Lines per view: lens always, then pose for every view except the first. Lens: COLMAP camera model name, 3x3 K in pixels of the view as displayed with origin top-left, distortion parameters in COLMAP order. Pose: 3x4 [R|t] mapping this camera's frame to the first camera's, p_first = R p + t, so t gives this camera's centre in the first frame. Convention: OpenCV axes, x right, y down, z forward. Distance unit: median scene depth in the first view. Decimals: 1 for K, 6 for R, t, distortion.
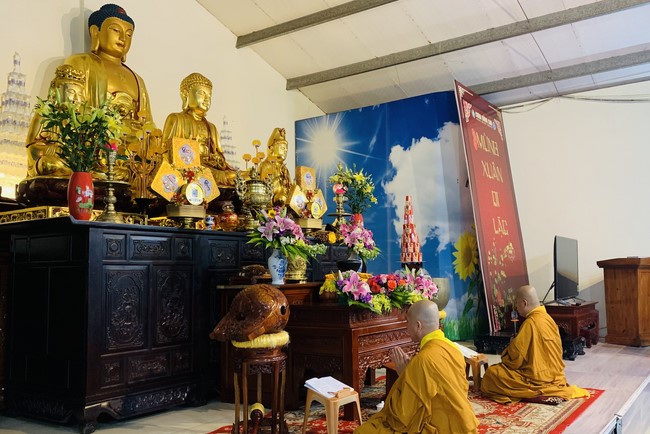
lens RADIAL K [[584.0, 0, 347.6], [0, 584.0, 230.1], [0, 0, 1]] dist [0.059287, -0.077245]
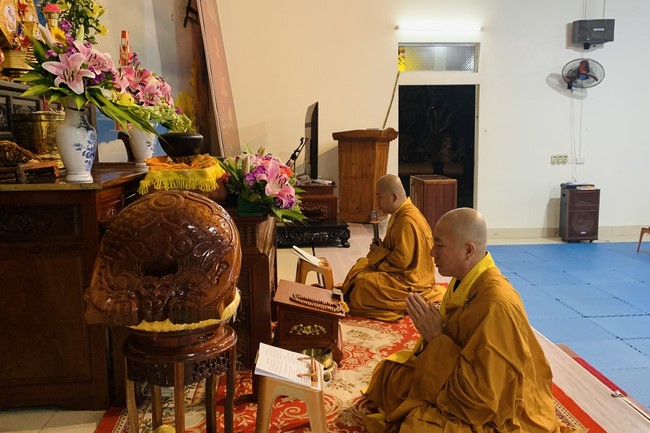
lens RADIAL K [[615.4, 0, 325.7], [0, 615.4, 217.6], [0, 0, 1]] dist [0.045650, 0.000000]
pose [[0.764324, -0.076376, 0.640294, -0.239987], [-0.055428, 0.981504, 0.183242, 0.010342], [-0.642446, -0.175547, 0.745953, 0.354451]]
